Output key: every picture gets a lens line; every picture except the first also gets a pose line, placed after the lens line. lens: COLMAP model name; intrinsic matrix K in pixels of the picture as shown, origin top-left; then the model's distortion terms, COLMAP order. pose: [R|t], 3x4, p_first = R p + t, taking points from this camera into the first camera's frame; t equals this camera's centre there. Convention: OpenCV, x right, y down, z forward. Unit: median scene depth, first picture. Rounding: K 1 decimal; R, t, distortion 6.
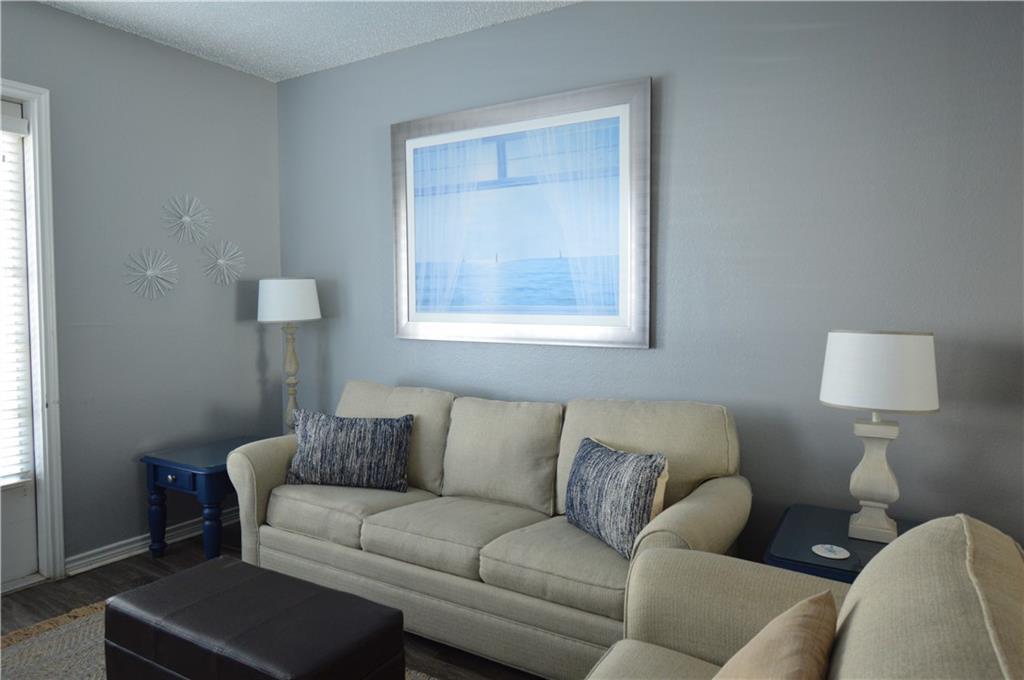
lens RADIAL K [[632.3, 0, 511.8], [0, 632.3, 331.9], [0, 0, 1]] dist [-0.029765, 0.008088]
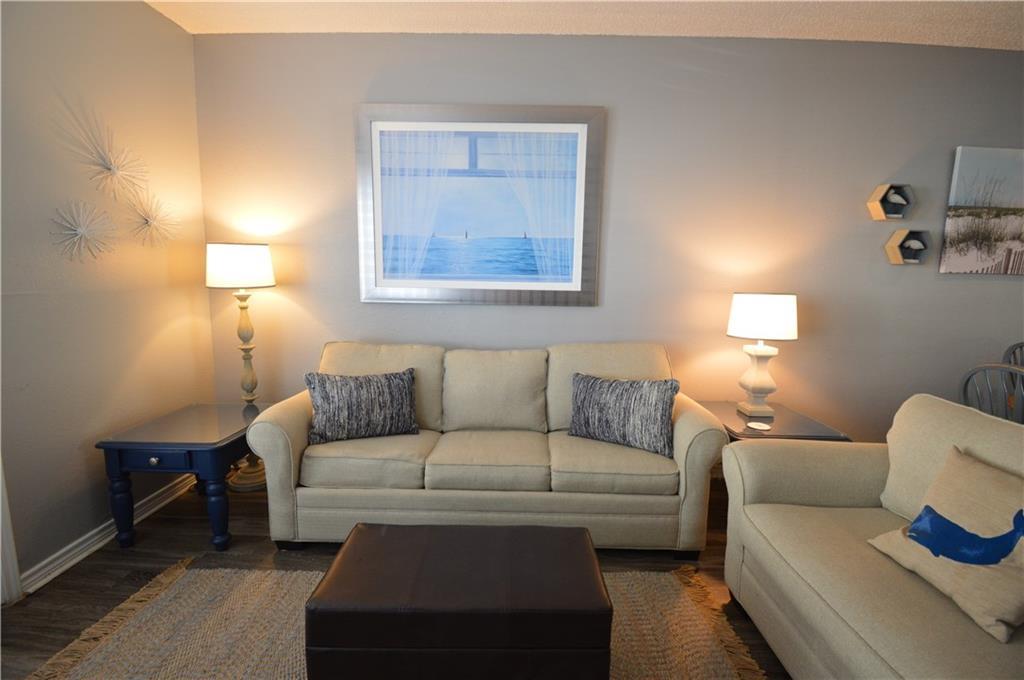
lens RADIAL K [[451.3, 0, 512.9], [0, 451.3, 331.9], [0, 0, 1]] dist [-0.017400, -0.005713]
pose [[0.868566, -0.051779, 0.492862, -0.423040], [0.007399, 0.995771, 0.091575, -0.010095], [-0.495519, -0.075892, 0.865275, 0.203416]]
